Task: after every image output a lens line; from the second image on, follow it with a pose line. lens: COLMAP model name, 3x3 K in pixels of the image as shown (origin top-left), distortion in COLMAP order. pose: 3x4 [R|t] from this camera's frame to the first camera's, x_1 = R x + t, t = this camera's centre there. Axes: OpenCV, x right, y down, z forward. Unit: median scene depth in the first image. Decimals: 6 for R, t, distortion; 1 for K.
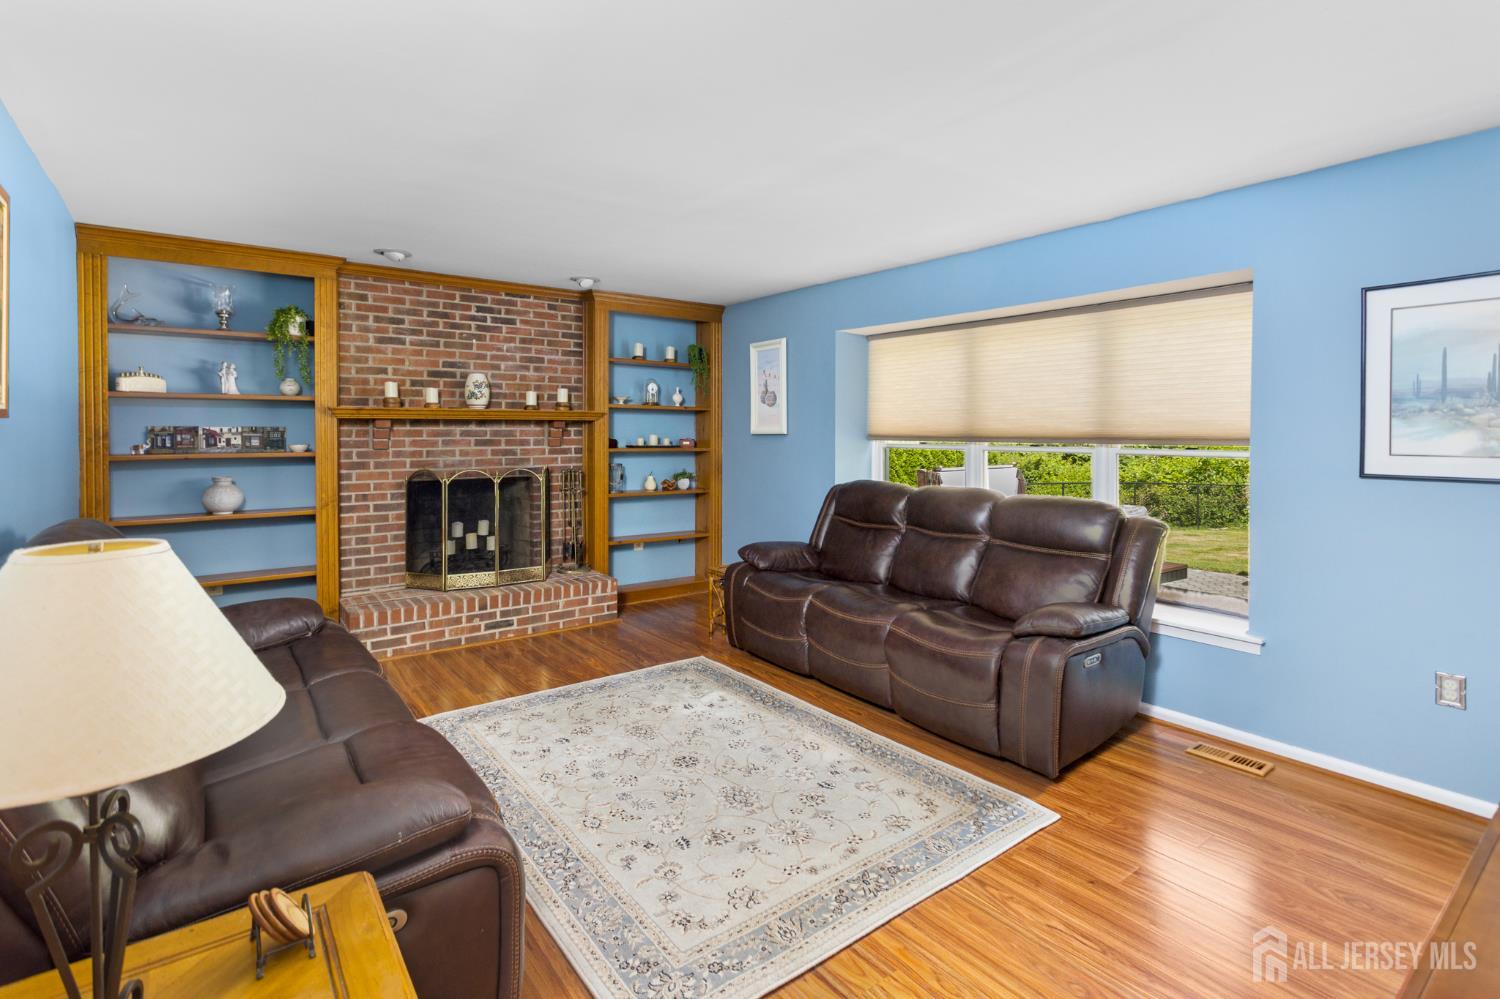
lens RADIAL K [[728.8, 0, 782.2], [0, 728.8, 447.6], [0, 0, 1]] dist [-0.001469, 0.002184]
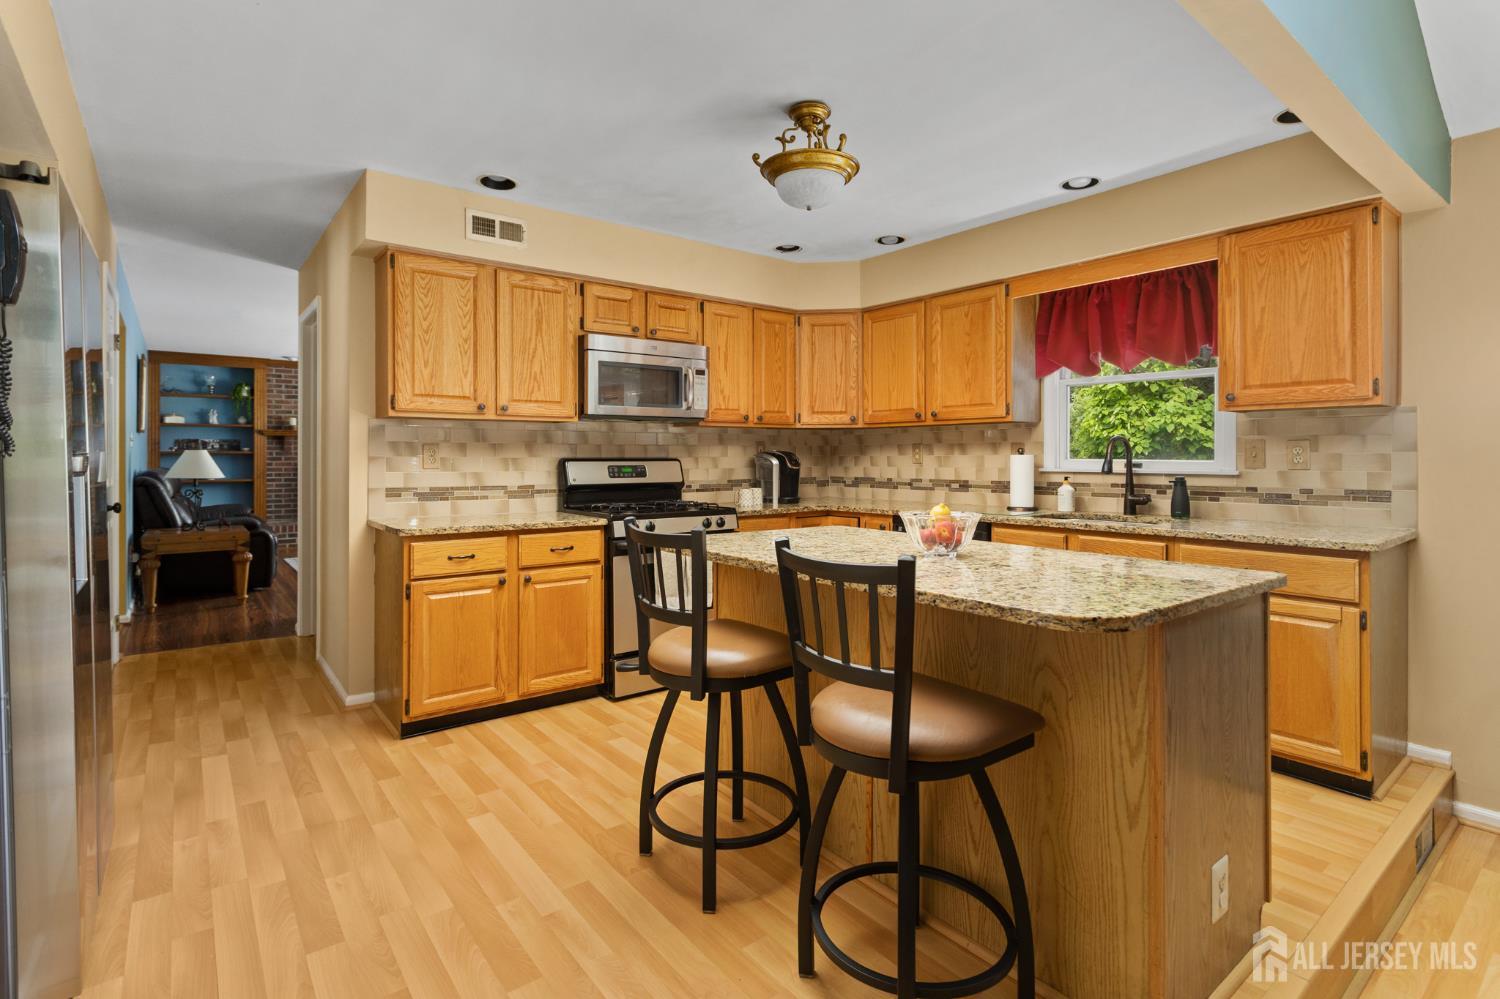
lens RADIAL K [[728.8, 0, 756.8], [0, 728.8, 459.1], [0, 0, 1]] dist [-0.001469, 0.002184]
pose [[0.999937, -0.002989, -0.010846, 0.769770], [0.002779, 0.999809, -0.019348, 0.067622], [0.010902, 0.019317, 0.999754, -1.003435]]
